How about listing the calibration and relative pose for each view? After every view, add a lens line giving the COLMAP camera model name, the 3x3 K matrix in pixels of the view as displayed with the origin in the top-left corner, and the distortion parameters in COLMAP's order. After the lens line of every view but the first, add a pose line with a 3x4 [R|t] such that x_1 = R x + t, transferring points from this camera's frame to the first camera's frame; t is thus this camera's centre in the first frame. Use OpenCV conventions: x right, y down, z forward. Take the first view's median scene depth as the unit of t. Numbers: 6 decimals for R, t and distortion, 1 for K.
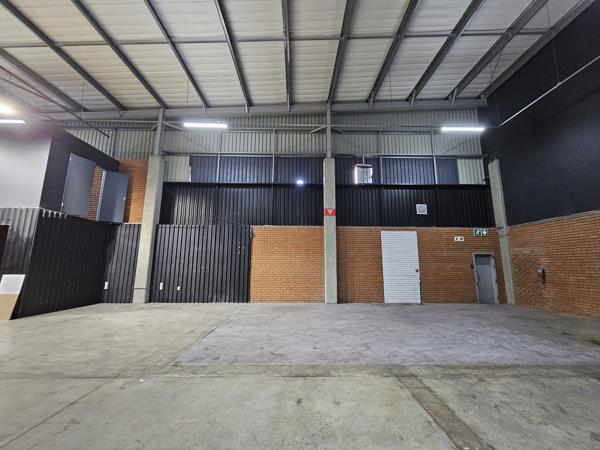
lens RADIAL K [[245.2, 0, 301.1], [0, 245.2, 224.3], [0, 0, 1]] dist [-0.001032, 0.001702]
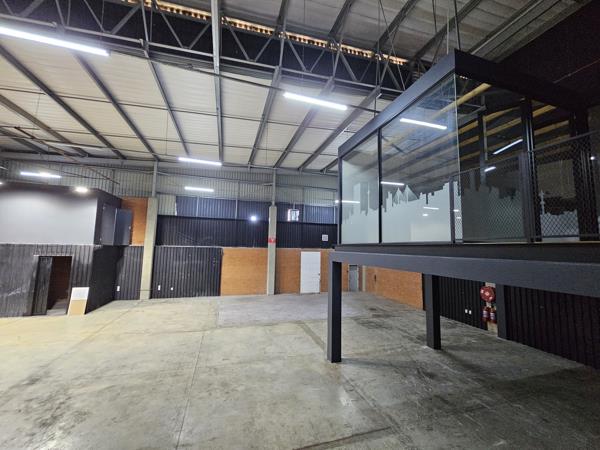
lens RADIAL K [[245.2, 0, 300.6], [0, 245.2, 225.6], [0, 0, 1]] dist [-0.001032, 0.001702]
pose [[0.957885, 0.042151, 0.284043, -0.184901], [-0.065332, 0.995217, 0.072632, -0.301096], [-0.279623, -0.088130, 0.956057, -0.666940]]
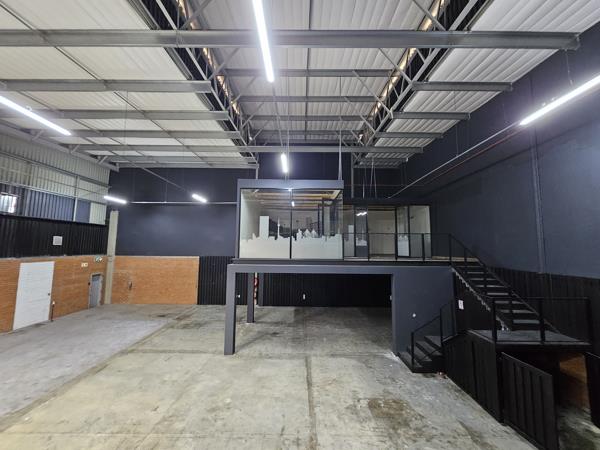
lens RADIAL K [[245.2, 0, 301.4], [0, 245.2, 225.0], [0, 0, 1]] dist [-0.001032, 0.001702]
pose [[0.012641, 0.087018, 0.996127, -0.807779], [-0.177009, 0.980668, -0.083421, -0.287659], [-0.984128, -0.175268, 0.027800, -0.224688]]
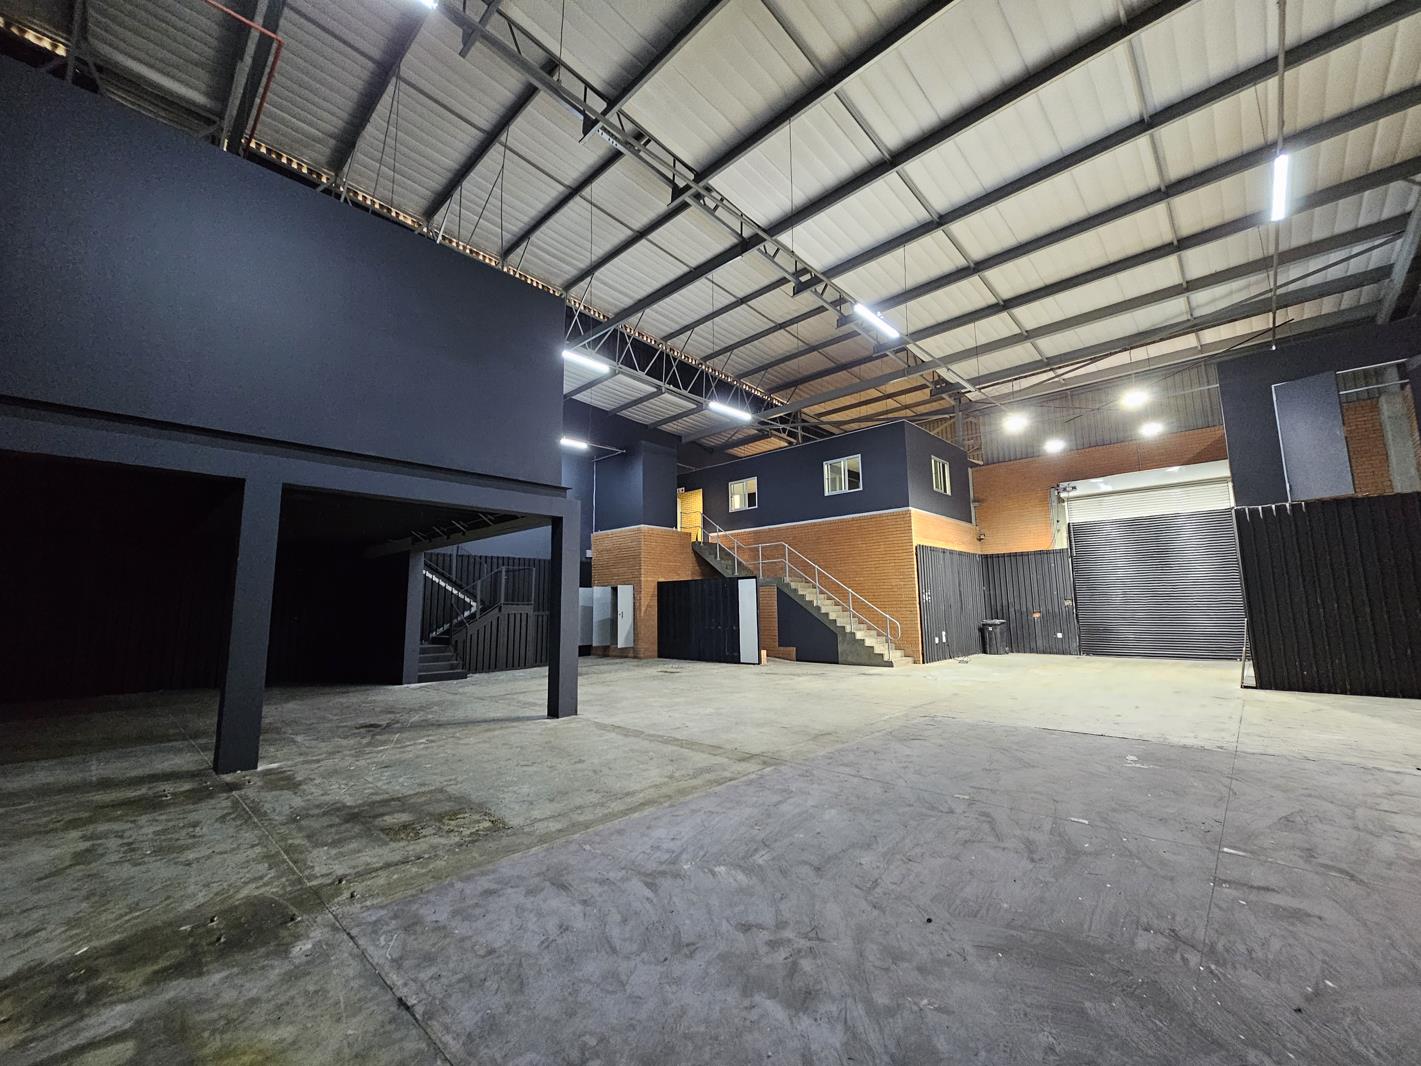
lens RADIAL K [[580.7, 0, 718.4], [0, 580.7, 532.7], [0, 0, 1]] dist [-0.001032, 0.001702]
pose [[-0.690399, -0.089566, -0.717863, 0.627570], [0.133357, 0.959544, -0.247974, 0.135460], [0.711031, -0.266933, -0.650524, 0.783730]]
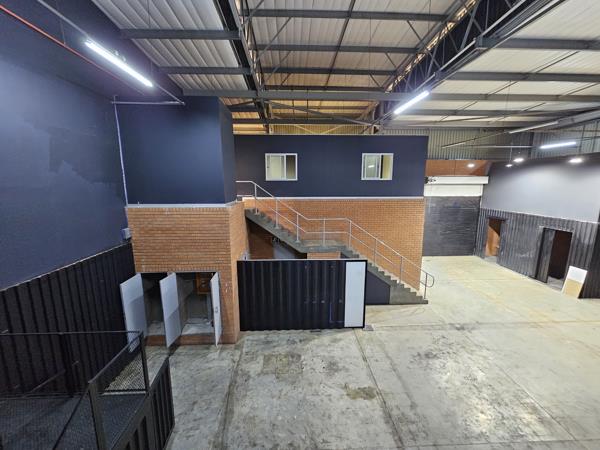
lens RADIAL K [[245.2, 0, 299.4], [0, 245.2, 222.7], [0, 0, 1]] dist [-0.001032, 0.001702]
pose [[0.026722, 0.163018, -0.986261, 0.138577], [0.171234, 0.971285, 0.165181, -0.426820], [0.984868, -0.173296, -0.001960, -0.430012]]
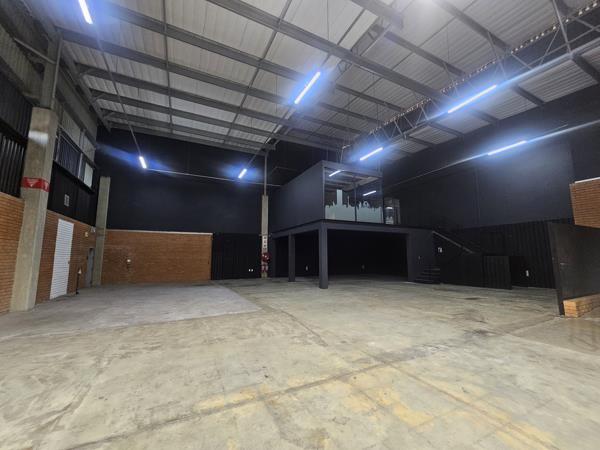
lens RADIAL K [[245.2, 0, 305.7], [0, 245.2, 231.3], [0, 0, 1]] dist [-0.001032, 0.001702]
pose [[-0.442358, 0.090660, 0.892244, -0.926149], [-0.148235, 0.973802, -0.172440, 0.097763], [-0.884503, -0.208542, -0.417331, 0.619443]]
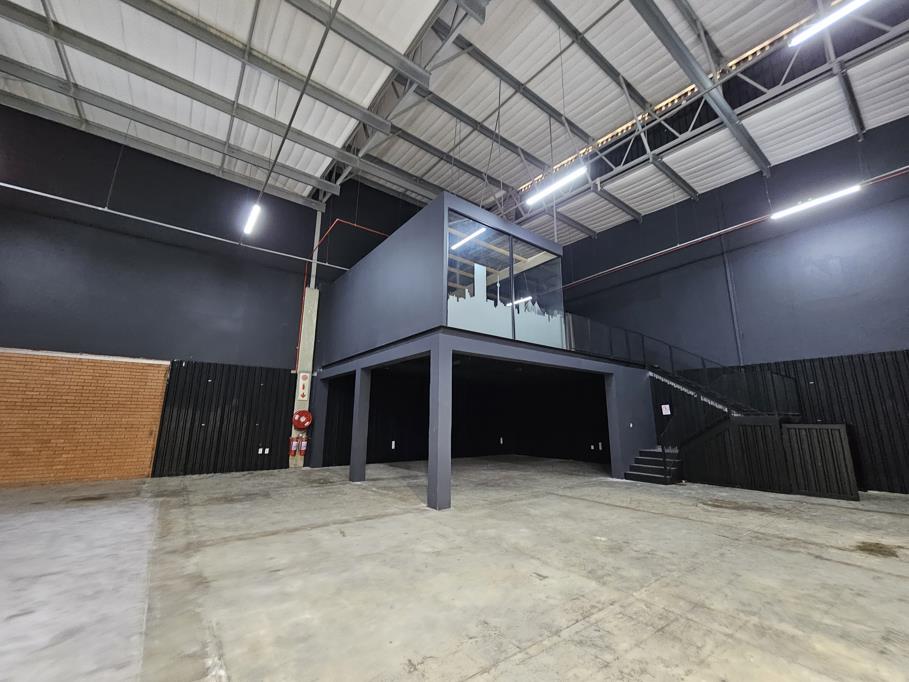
lens RADIAL K [[371.5, 0, 455.4], [0, 371.5, 337.9], [0, 0, 1]] dist [-0.001032, 0.001702]
pose [[-0.593564, 0.169230, 0.786793, -0.472103], [-0.142787, 0.939986, -0.309900, 0.065222], [-0.792018, -0.296289, -0.533778, 0.417258]]
